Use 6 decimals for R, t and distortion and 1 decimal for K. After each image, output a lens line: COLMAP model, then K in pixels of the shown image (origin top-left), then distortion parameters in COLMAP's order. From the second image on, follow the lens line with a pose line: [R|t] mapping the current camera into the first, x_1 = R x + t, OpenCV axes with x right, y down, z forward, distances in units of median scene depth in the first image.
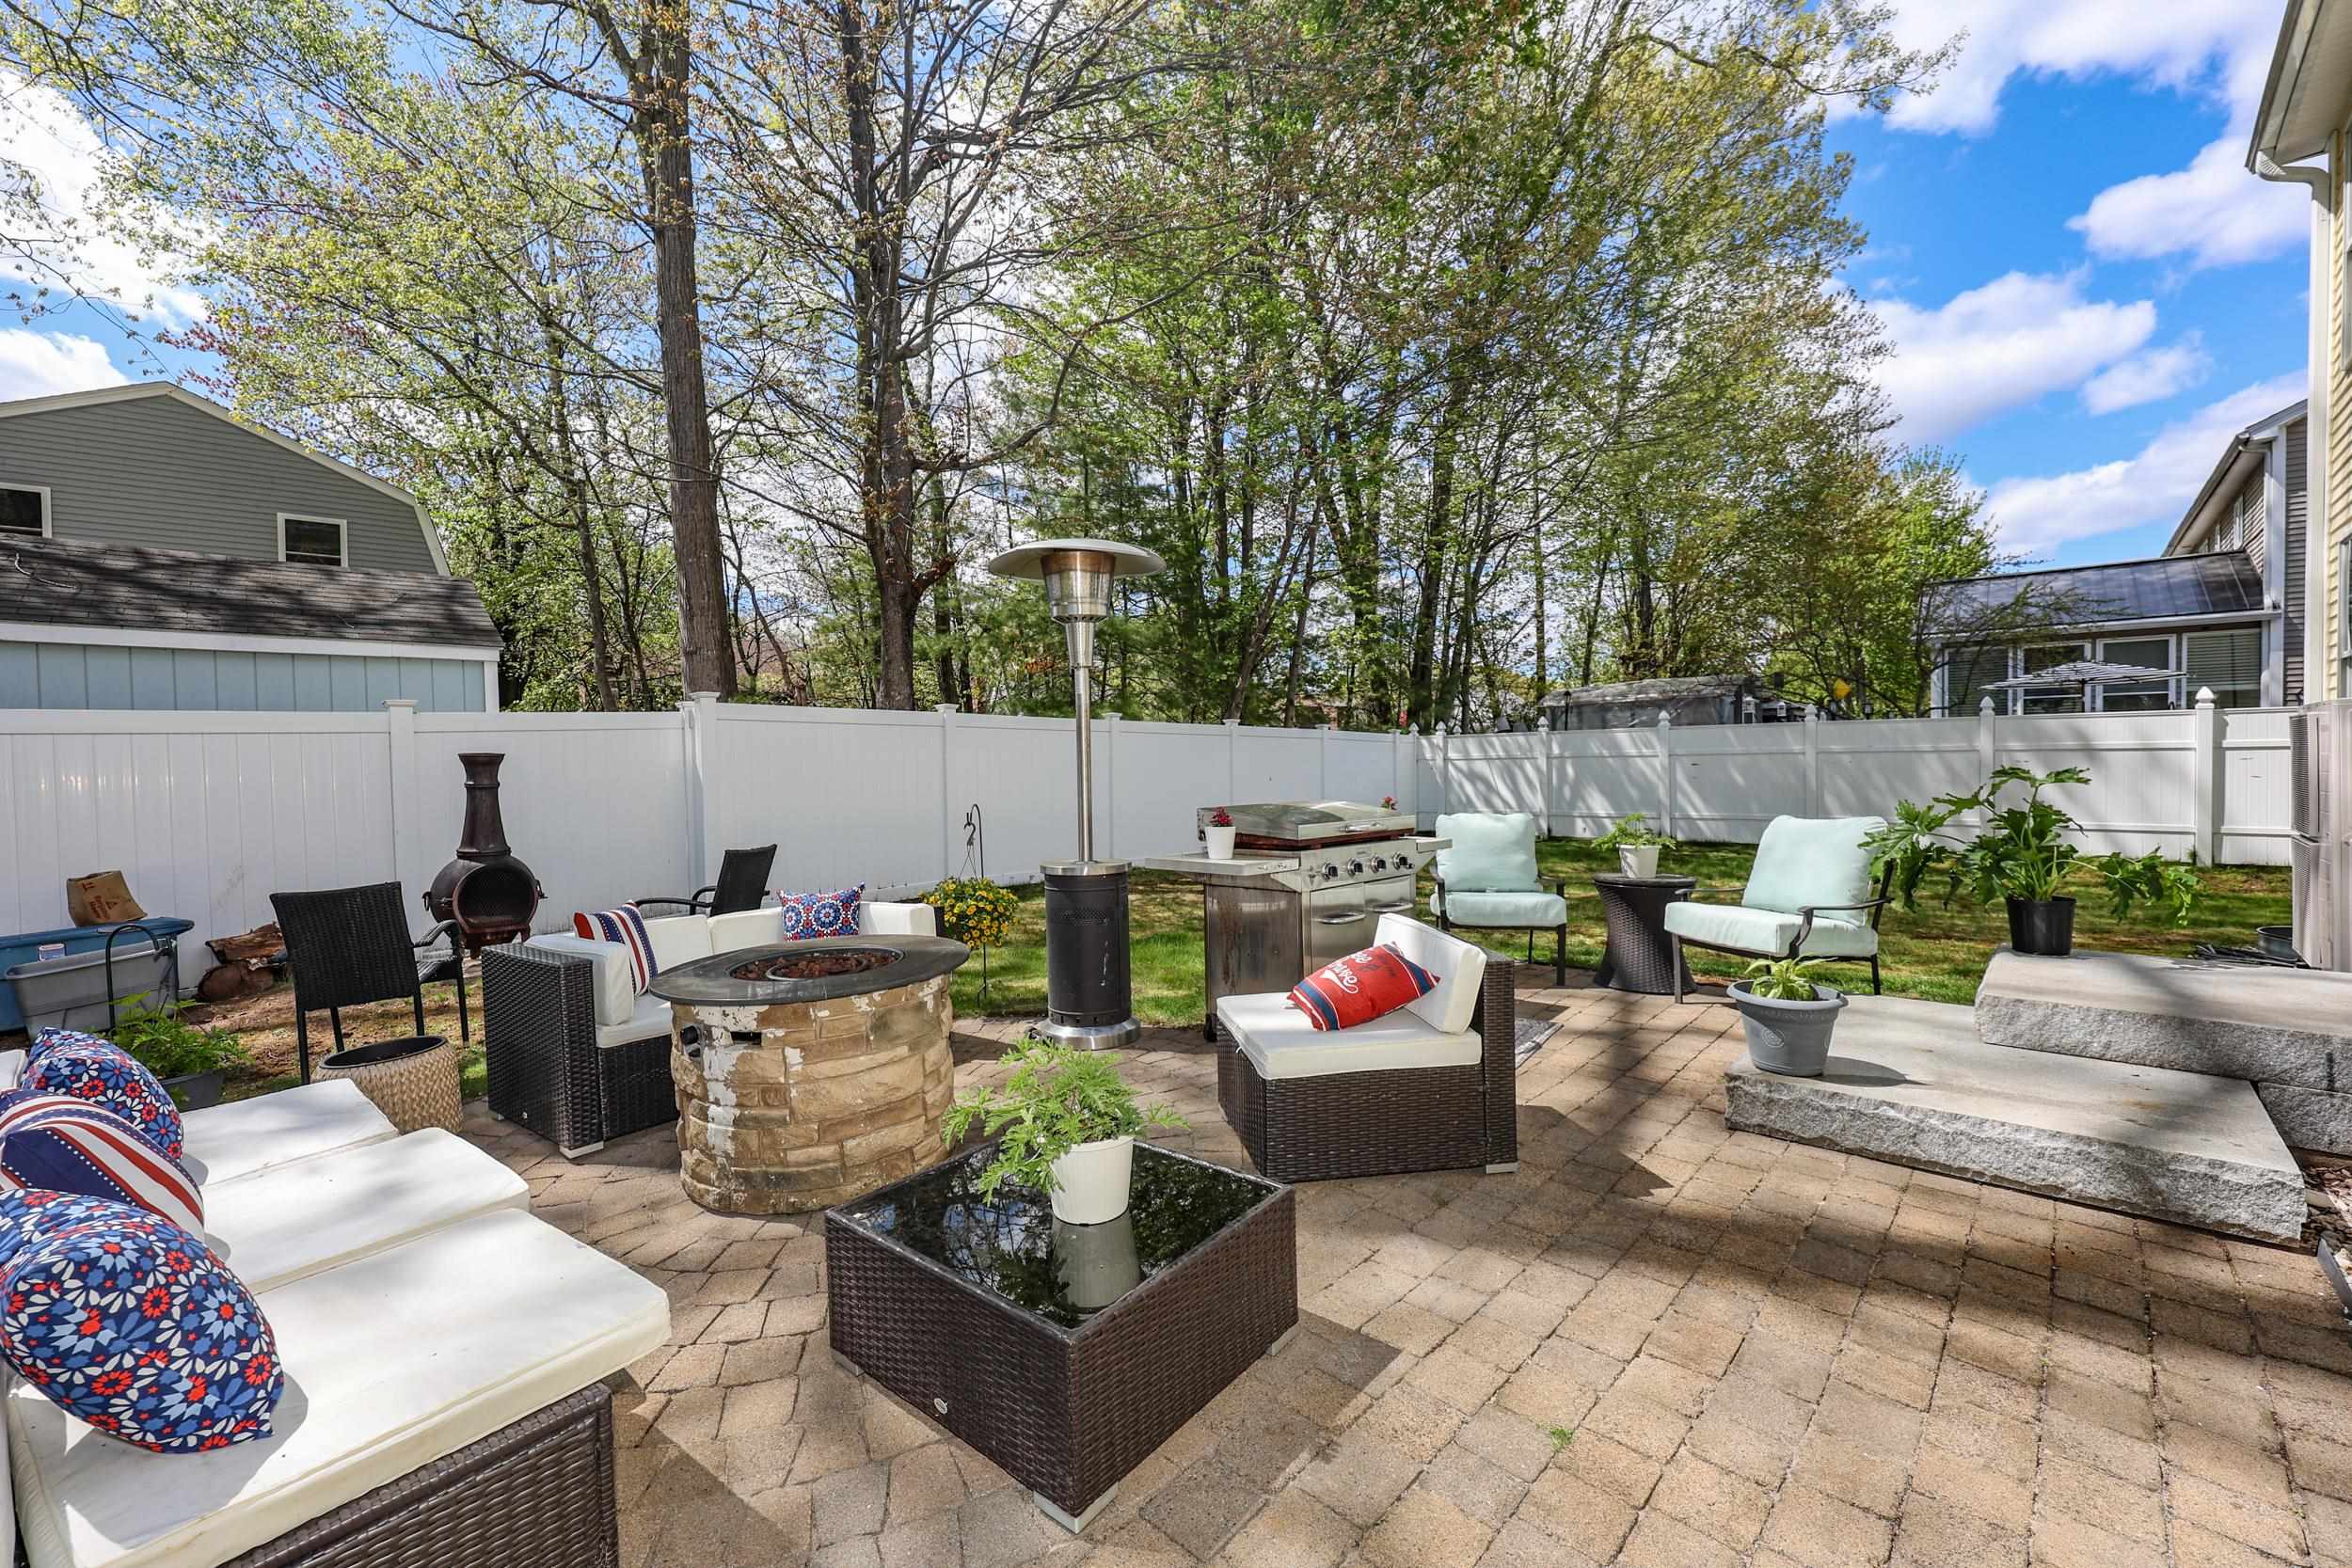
lens RADIAL K [[1006.9, 0, 1176.0], [0, 1006.9, 784.0], [0, 0, 1]] dist [0.000854, 0.000195]
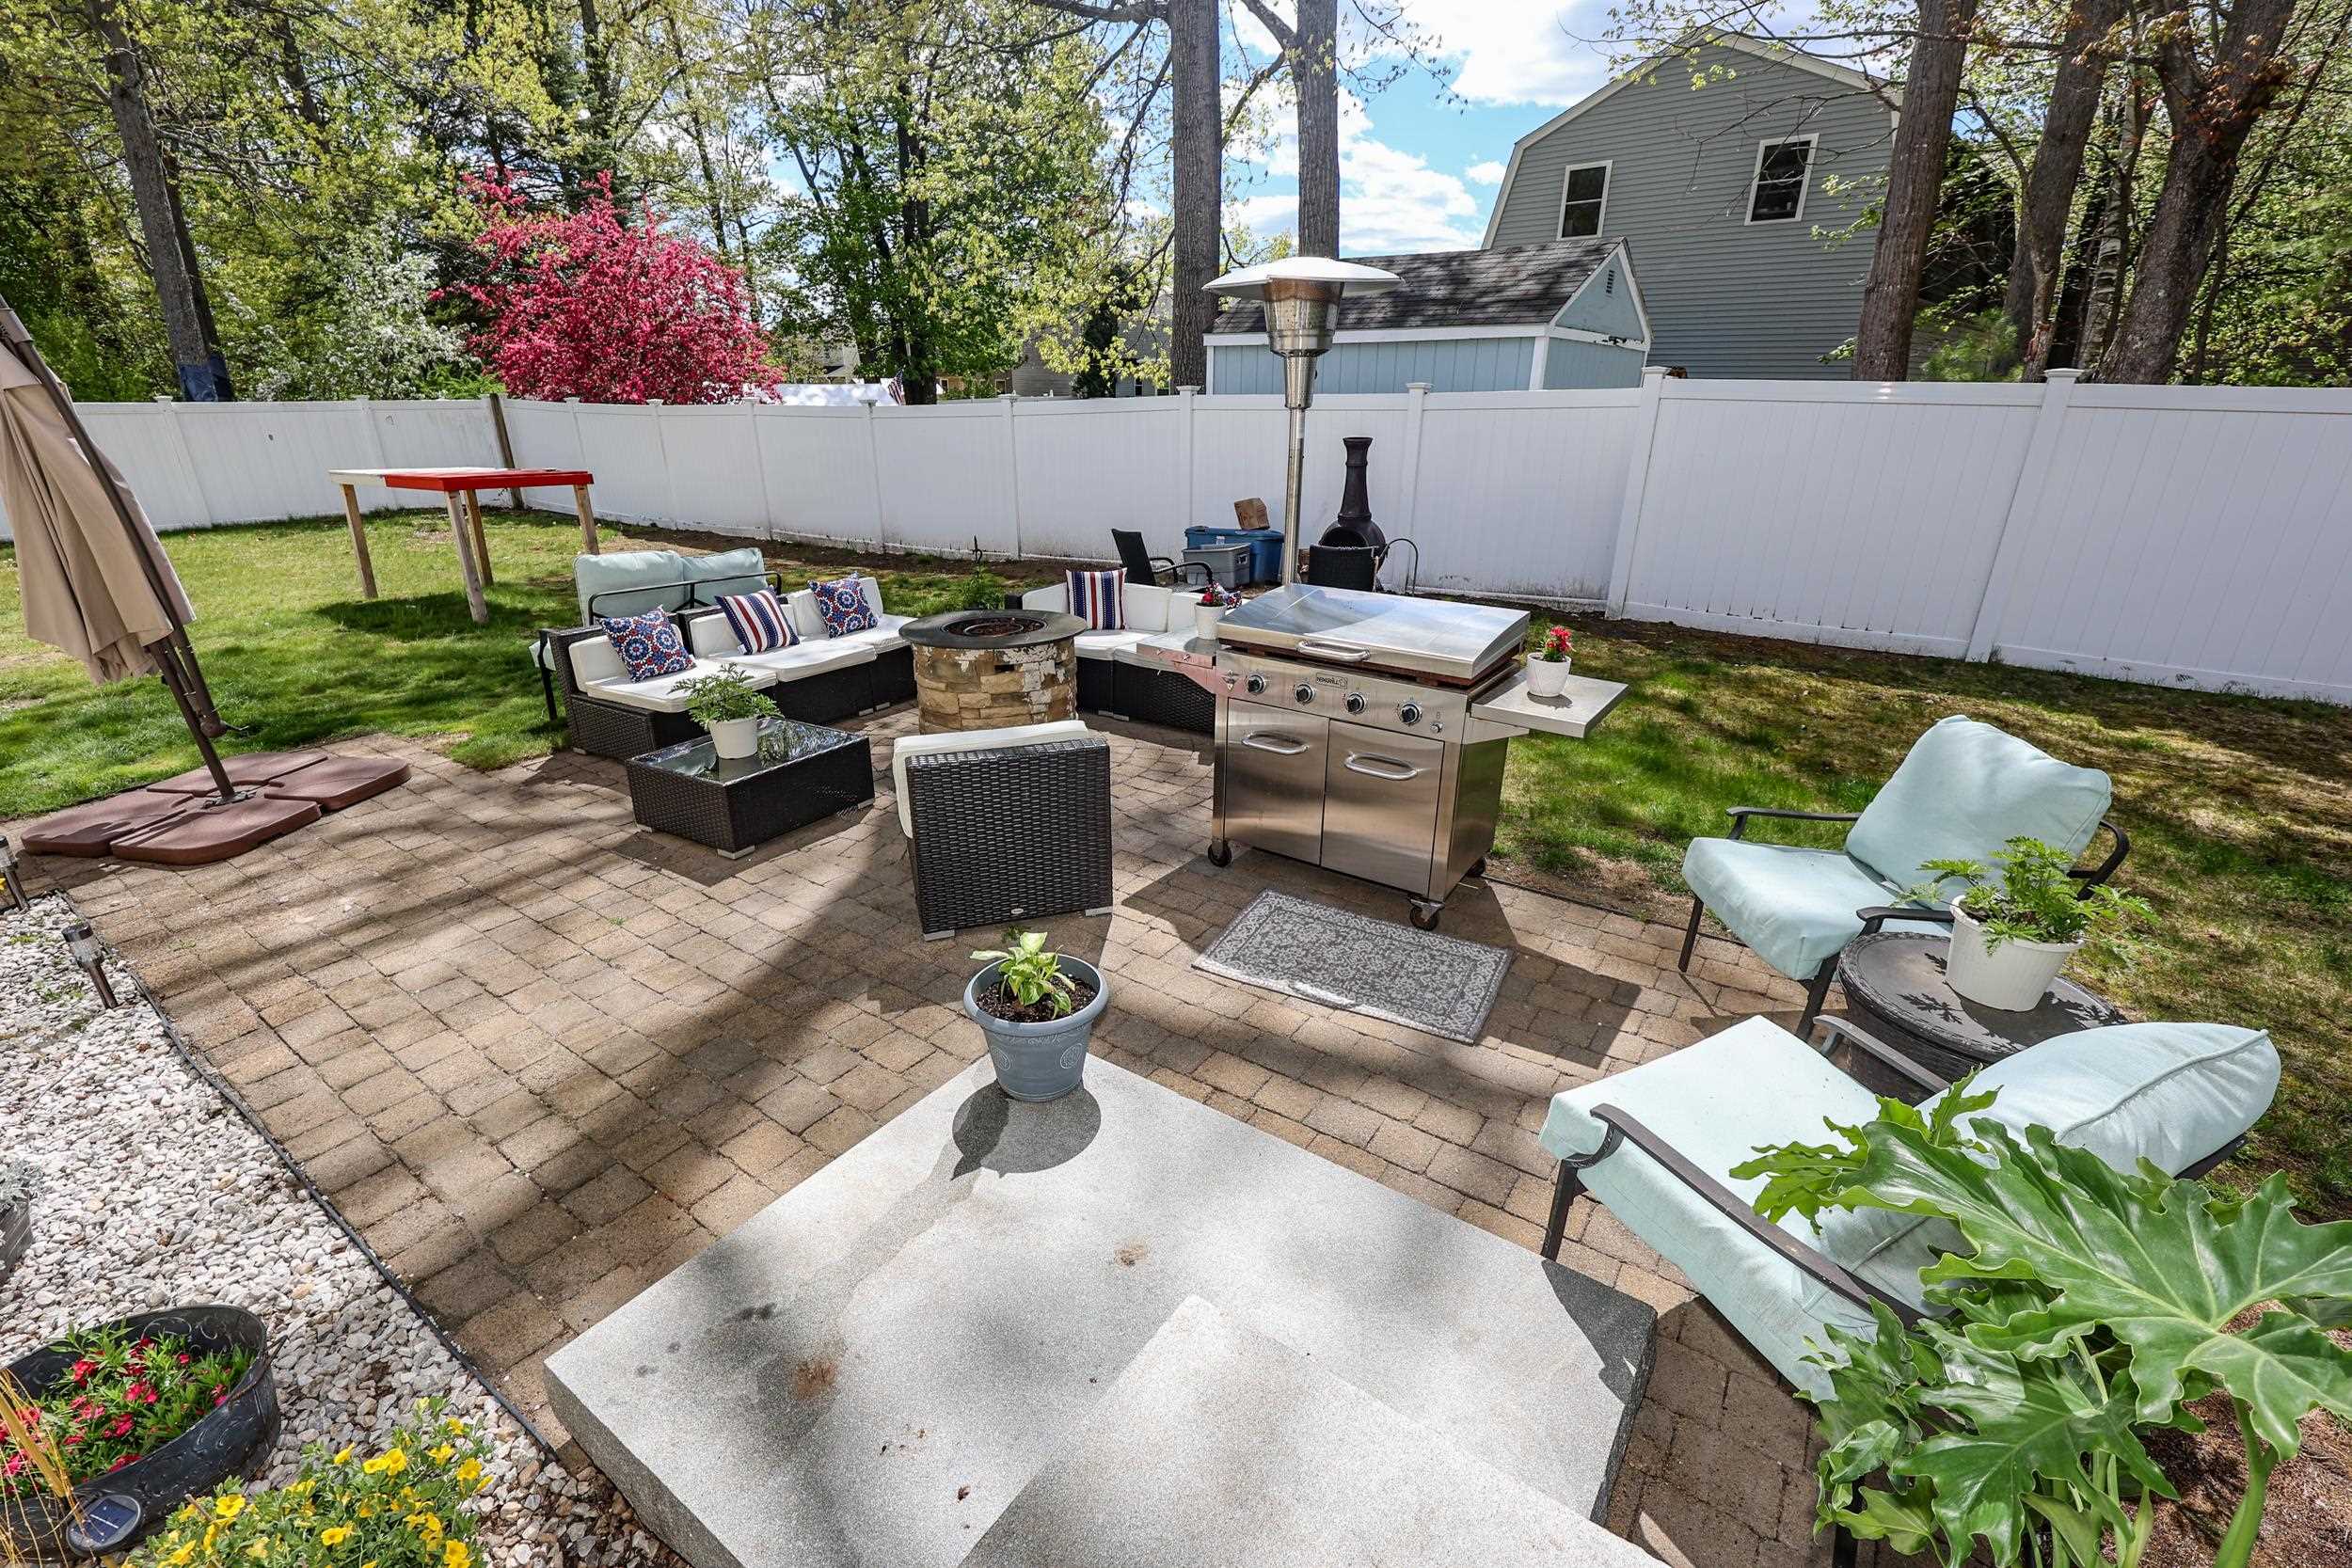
lens RADIAL K [[1006.9, 0, 1176.0], [0, 1006.9, 784.0], [0, 0, 1]] dist [0.000854, 0.000195]
pose [[0.140597, 0.376379, -0.915735, 0.764431], [-0.002794, 0.925070, 0.379787, -0.125666], [0.990063, -0.050839, 0.131114, 0.626227]]
